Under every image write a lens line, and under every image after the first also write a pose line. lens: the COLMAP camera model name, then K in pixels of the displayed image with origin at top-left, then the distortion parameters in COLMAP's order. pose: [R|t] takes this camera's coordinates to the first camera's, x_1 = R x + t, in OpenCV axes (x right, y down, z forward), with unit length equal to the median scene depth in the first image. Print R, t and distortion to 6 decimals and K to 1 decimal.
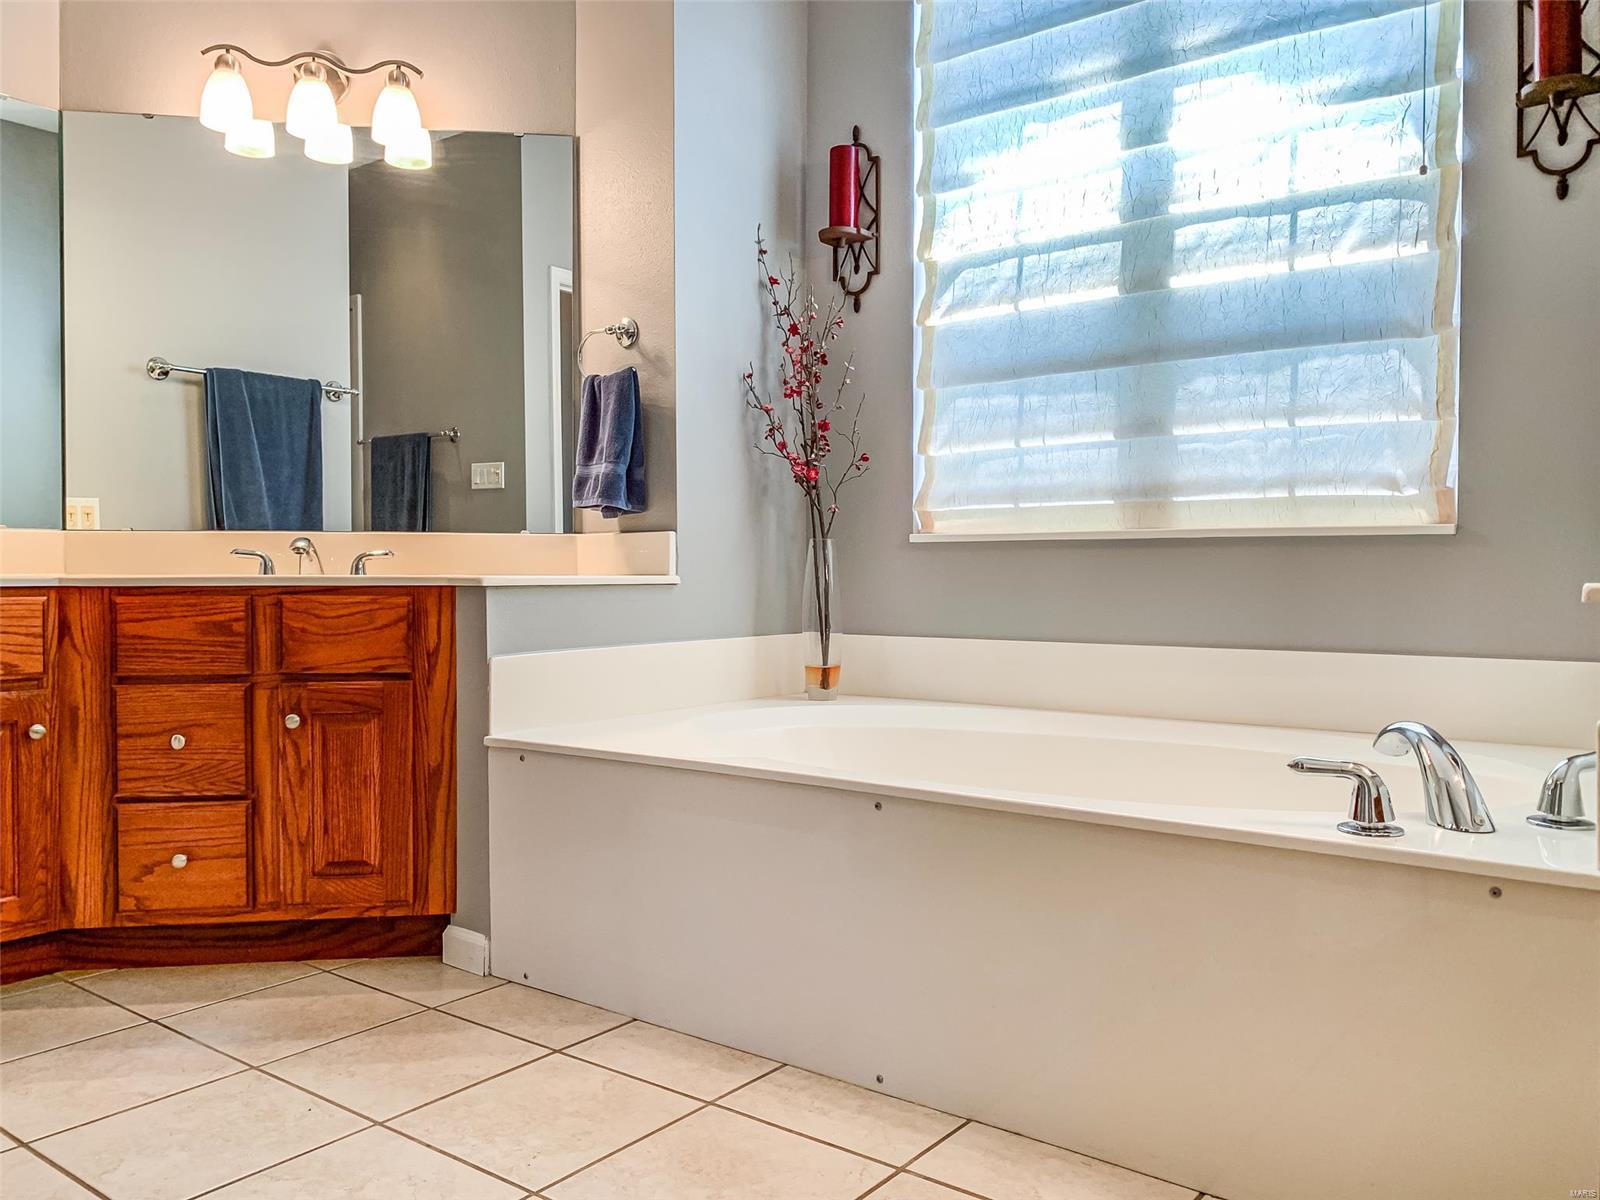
lens RADIAL K [[1222.8, 0, 800.0], [0, 1222.8, 600.0], [0, 0, 1]] dist [0.055684, -0.076562]
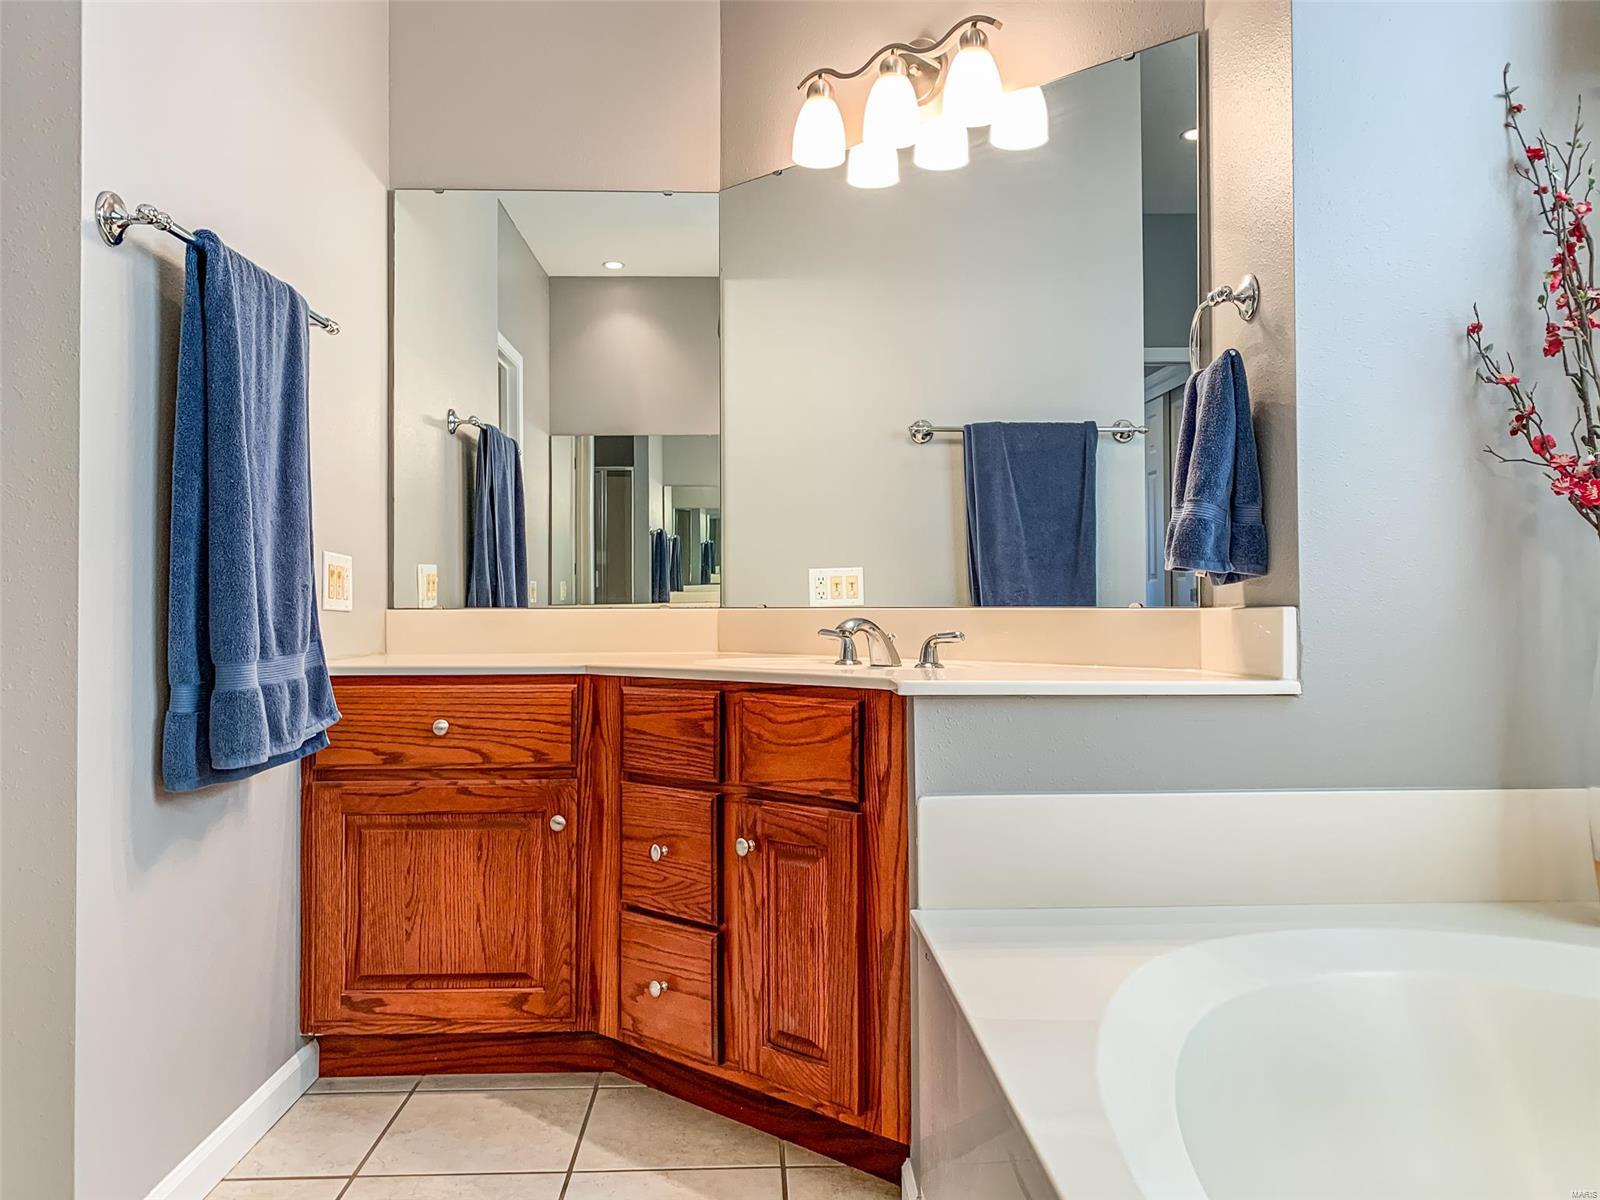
lens RADIAL K [[1222.8, 0, 803.4], [0, 1222.8, 590.4], [0, 0, 1]] dist [0.049521, -0.081576]
pose [[0.639222, -0.013813, -0.768898, 0.225064], [-0.016554, 0.999360, -0.031715, -0.043659], [0.768844, 0.033001, 0.638584, 0.454199]]
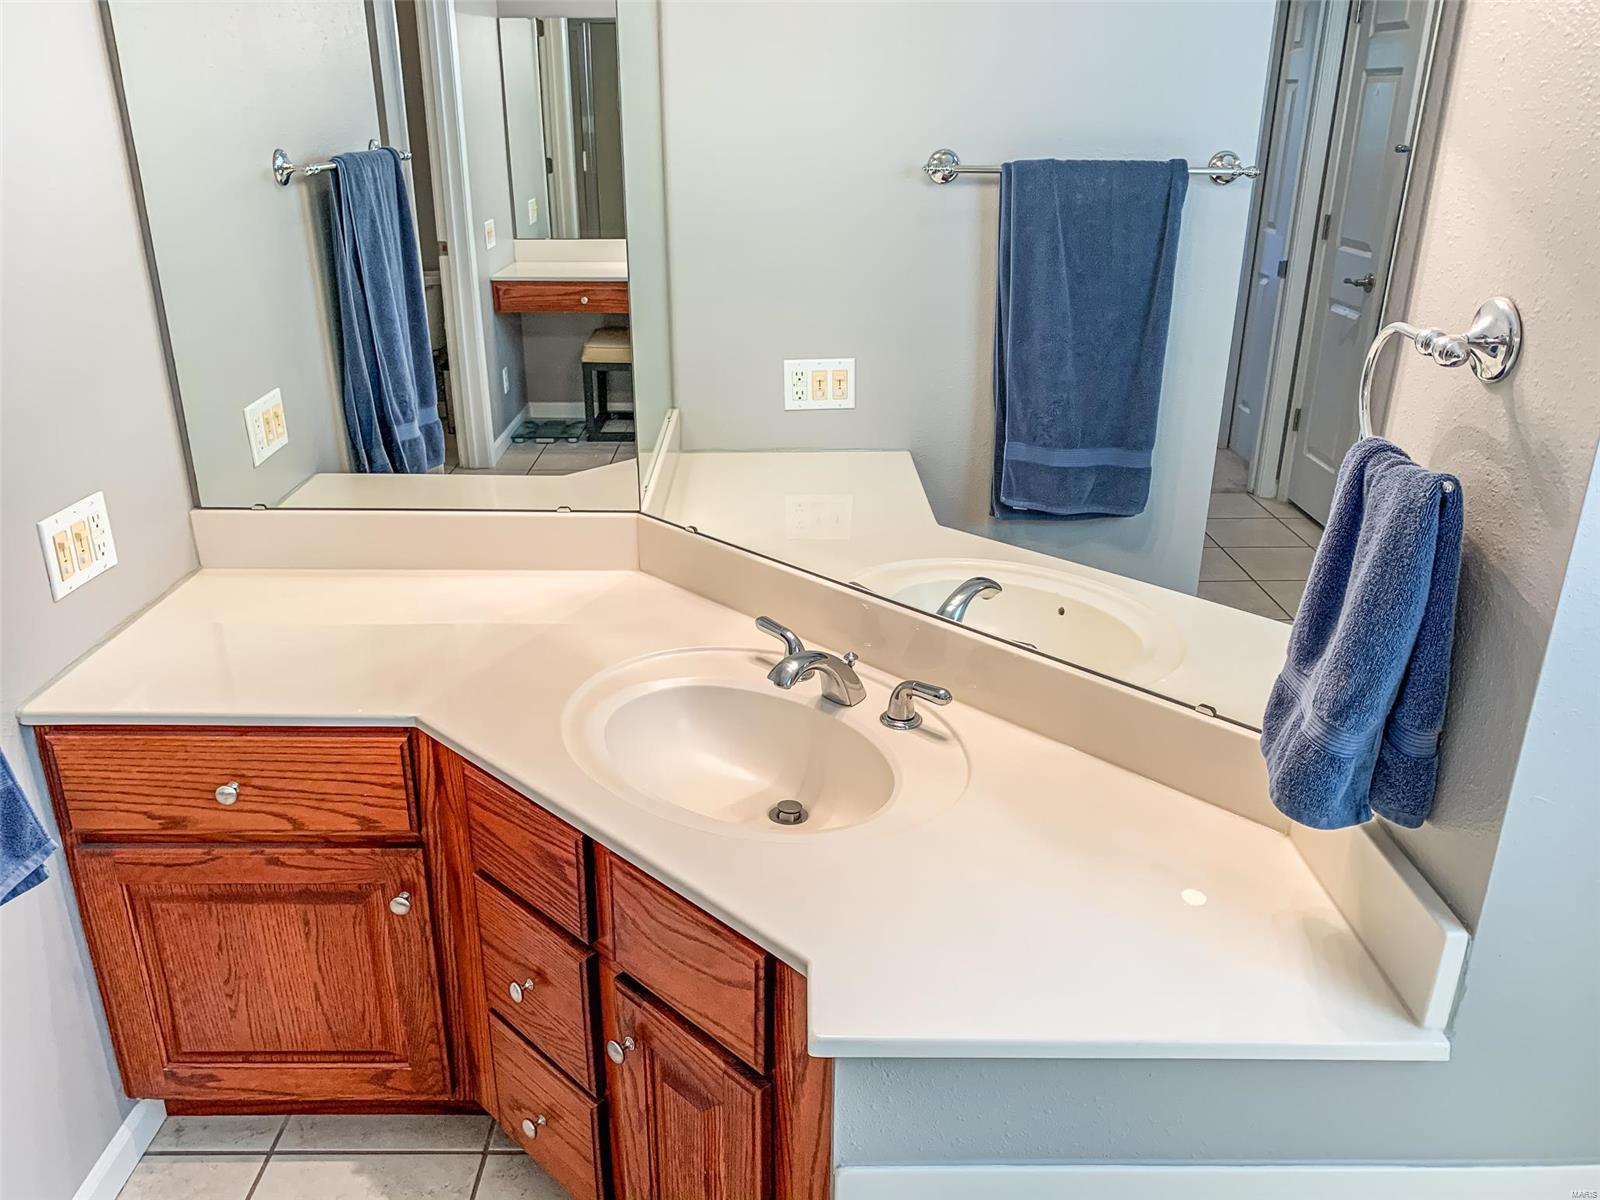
lens RADIAL K [[1234.0, 0, 804.7], [0, 1234.0, 592.8], [0, 0, 1]] dist [-0.020824, 0.037134]
pose [[0.612929, 0.299470, -0.731188, 0.015865], [-0.029089, 0.933318, 0.357872, -0.297971], [0.789603, -0.198080, 0.580768, 0.695401]]
